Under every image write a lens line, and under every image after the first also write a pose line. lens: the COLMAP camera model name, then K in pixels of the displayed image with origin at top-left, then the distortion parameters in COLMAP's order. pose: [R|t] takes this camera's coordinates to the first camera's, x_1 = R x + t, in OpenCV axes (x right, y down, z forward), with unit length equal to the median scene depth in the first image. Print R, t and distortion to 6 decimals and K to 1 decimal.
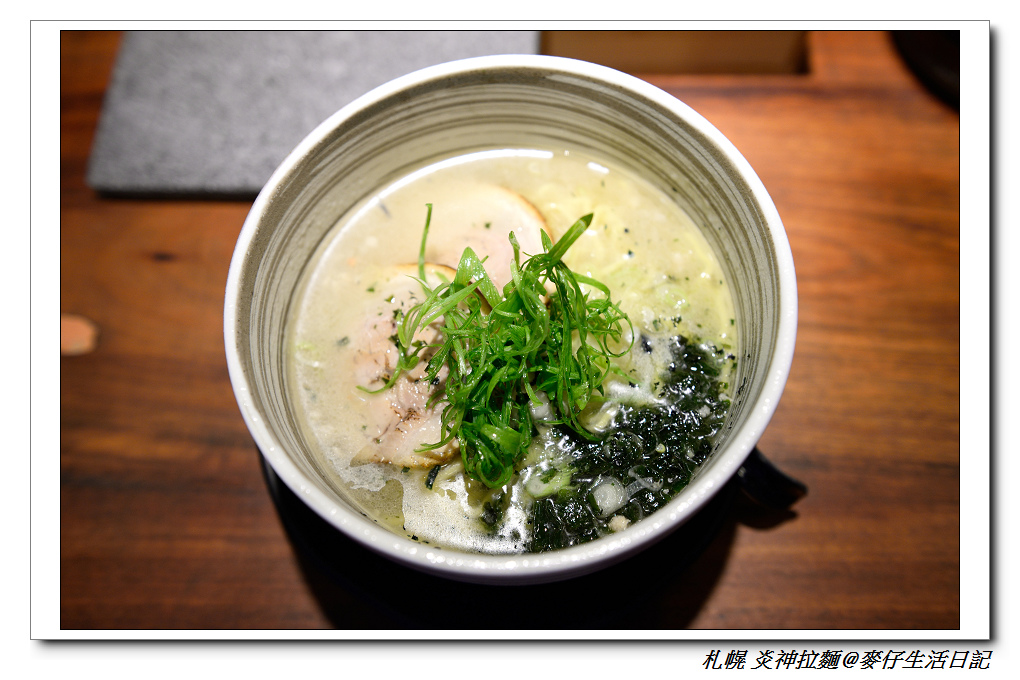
lens RADIAL K [[1028.1, 0, 514.3], [0, 1028.1, 343.8], [0, 0, 1]] dist [0.041860, 0.000000]
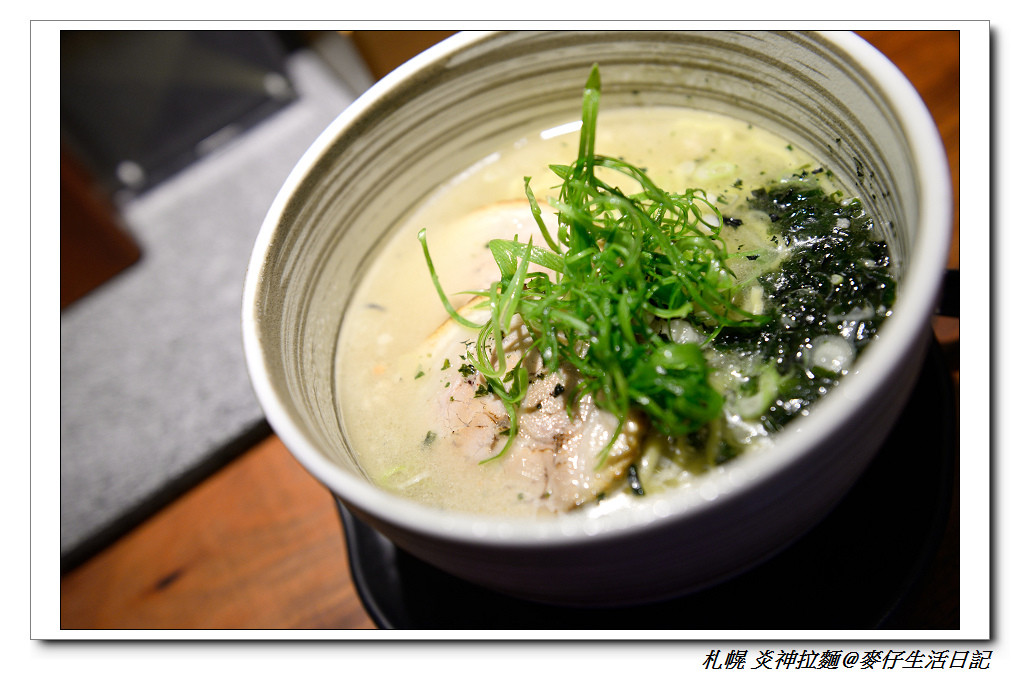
lens RADIAL K [[1018.8, 0, 503.7], [0, 1018.8, 338.8], [0, 0, 1]] dist [0.046902, 0.000000]
pose [[0.801944, -0.560480, 0.206755, -0.222294], [0.597179, 0.742702, -0.302938, 0.194473], [0.016233, 0.366409, 0.930312, 0.241170]]
